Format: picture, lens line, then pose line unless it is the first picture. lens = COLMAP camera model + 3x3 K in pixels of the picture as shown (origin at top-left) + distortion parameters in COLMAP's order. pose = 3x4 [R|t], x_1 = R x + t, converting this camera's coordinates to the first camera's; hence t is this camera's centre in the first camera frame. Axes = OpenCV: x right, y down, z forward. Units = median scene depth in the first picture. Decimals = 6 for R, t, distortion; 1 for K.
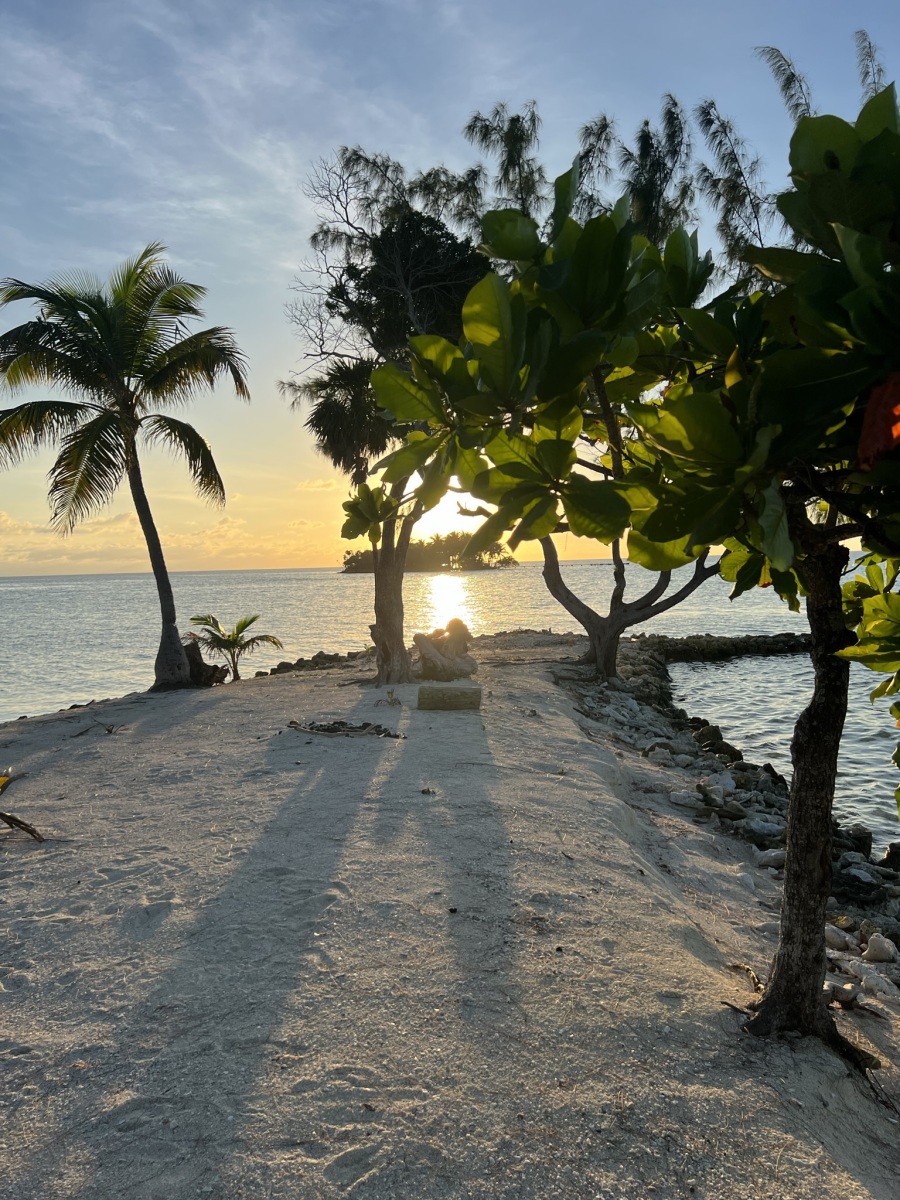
lens RADIAL K [[887.3, 0, 439.4], [0, 887.3, 604.2], [0, 0, 1]] dist [0.042010, -0.038385]
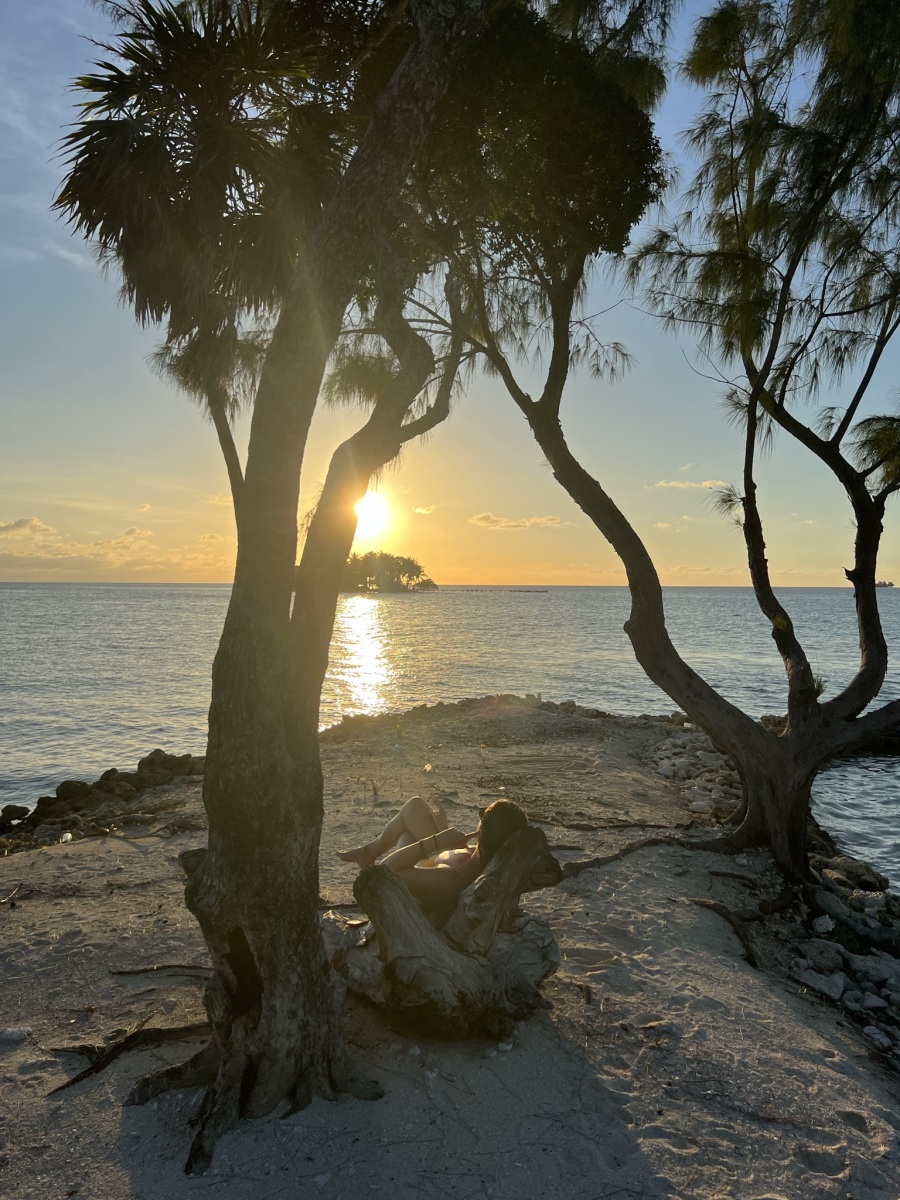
lens RADIAL K [[887.3, 0, 448.8], [0, 887.3, 596.7], [0, 0, 1]] dist [0.042010, -0.038385]
pose [[0.993597, 0.033077, 0.108028, -0.018937], [-0.029520, 0.998973, -0.034363, -0.024131], [-0.109053, 0.030954, 0.993554, 0.415570]]
